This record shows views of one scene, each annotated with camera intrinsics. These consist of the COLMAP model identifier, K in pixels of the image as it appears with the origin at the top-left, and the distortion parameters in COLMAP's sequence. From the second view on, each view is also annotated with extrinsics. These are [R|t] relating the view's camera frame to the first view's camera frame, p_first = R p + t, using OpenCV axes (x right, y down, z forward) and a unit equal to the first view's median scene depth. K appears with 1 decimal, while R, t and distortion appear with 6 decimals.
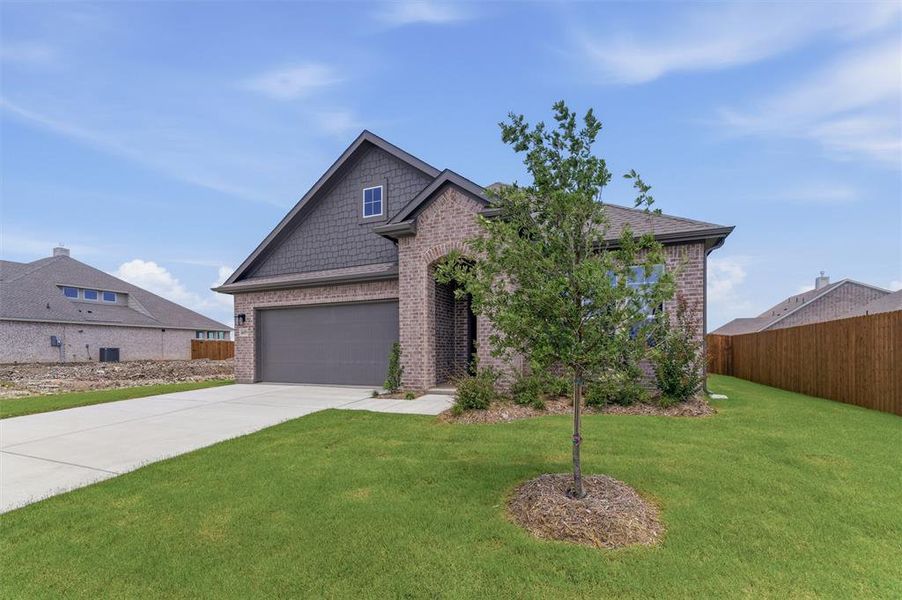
lens RADIAL K [[365.6, 0, 455.6], [0, 365.6, 298.2], [0, 0, 1]] dist [-0.001266, 0.000269]
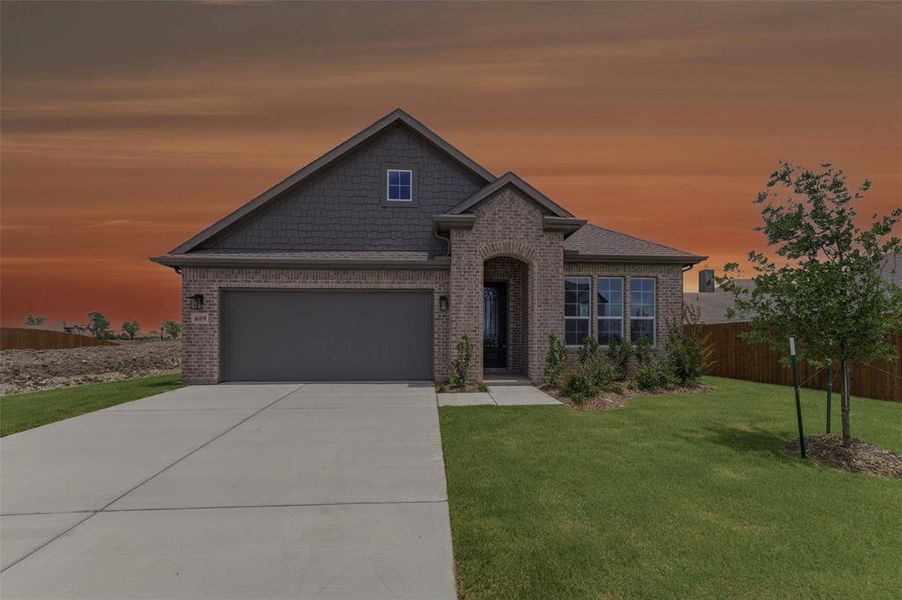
lens RADIAL K [[352.7, 0, 453.4], [0, 352.7, 287.5], [0, 0, 1]] dist [-0.001782, -0.000045]
pose [[0.906210, 0.069025, 0.417157, -0.470464], [-0.064678, 0.997604, -0.024566, 0.013824], [-0.417853, -0.004719, 0.908503, 0.113433]]
